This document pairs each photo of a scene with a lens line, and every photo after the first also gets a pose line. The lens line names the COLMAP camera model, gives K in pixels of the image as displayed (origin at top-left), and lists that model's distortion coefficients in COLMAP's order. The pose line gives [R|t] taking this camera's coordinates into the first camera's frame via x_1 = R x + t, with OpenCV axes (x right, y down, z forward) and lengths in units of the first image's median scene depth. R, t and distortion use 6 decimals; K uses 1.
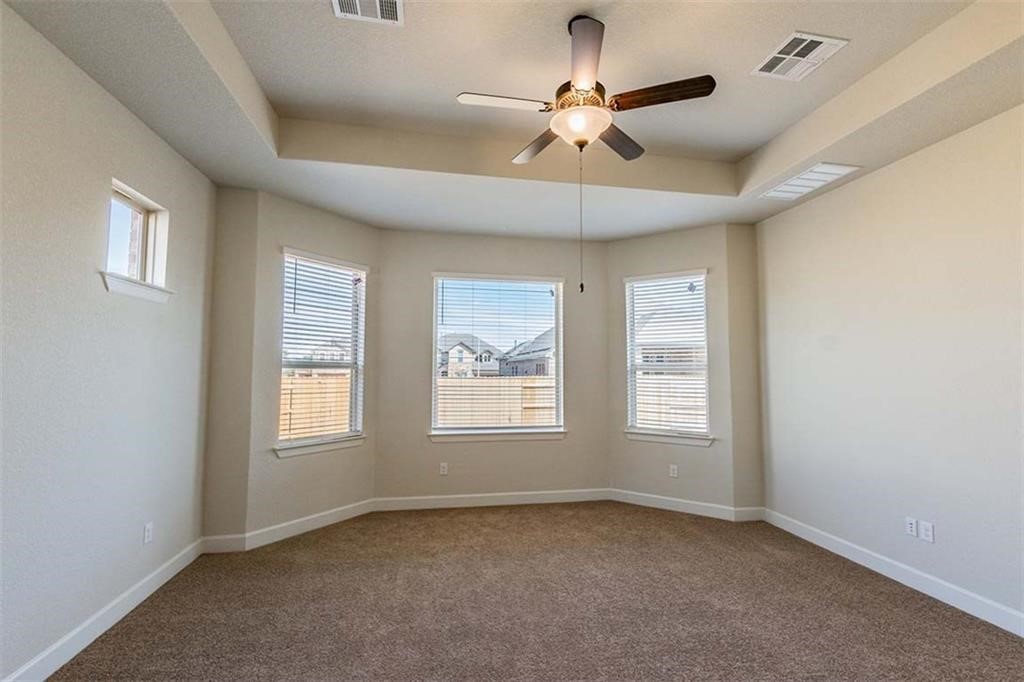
lens RADIAL K [[445.3, 0, 512.0], [0, 445.3, 341.0], [0, 0, 1]] dist [0.000990, -0.001128]
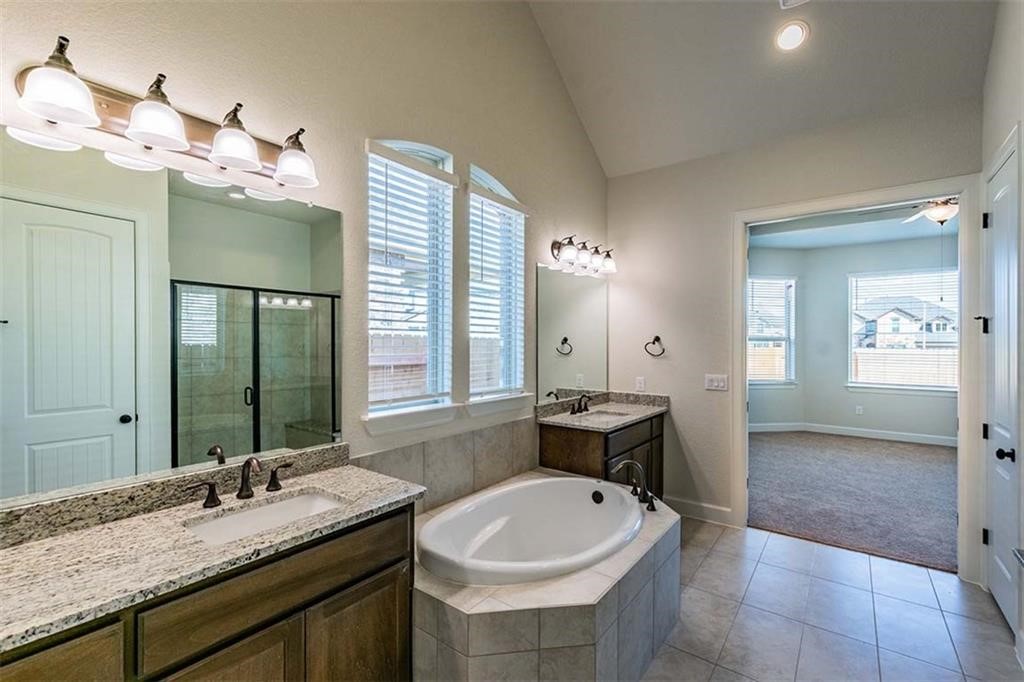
lens RADIAL K [[445.3, 0, 512.0], [0, 445.3, 341.0], [0, 0, 1]] dist [0.000990, -0.001128]
pose [[0.673916, -0.000789, -0.738807, 0.162775], [0.047683, 0.997961, 0.042429, -0.054958], [0.737267, -0.063822, 0.672580, -0.820029]]
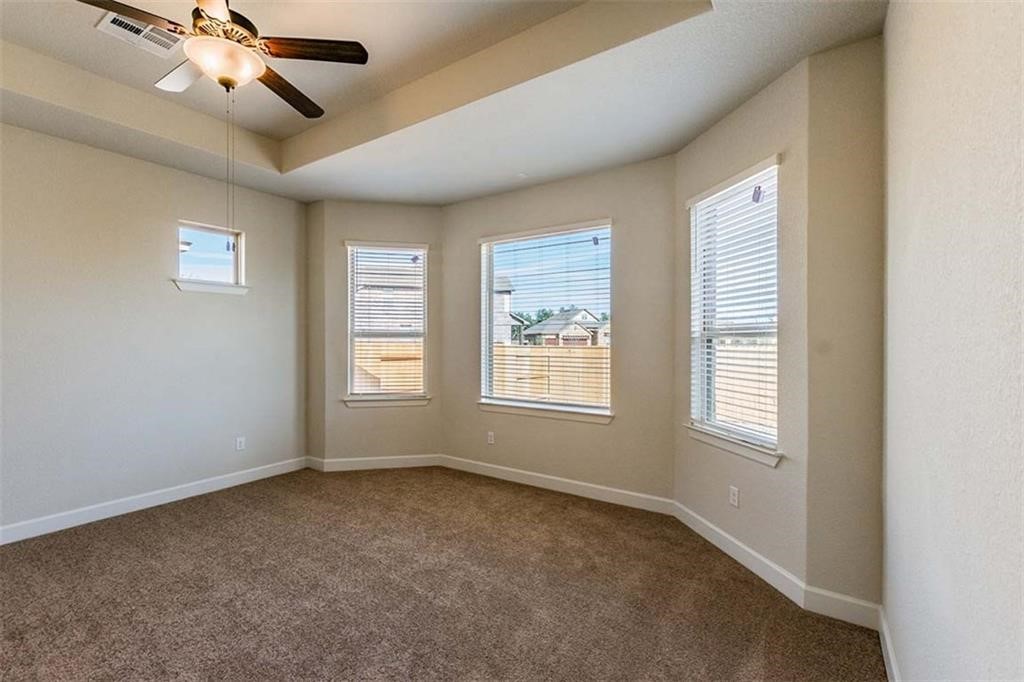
lens RADIAL K [[445.3, 0, 512.0], [0, 445.3, 341.0], [0, 0, 1]] dist [0.000990, -0.001128]
pose [[0.715221, -0.001512, -0.698897, 0.593485], [0.050337, 0.997512, 0.049354, 0.026947], [0.697083, -0.070480, 0.713518, 0.356005]]
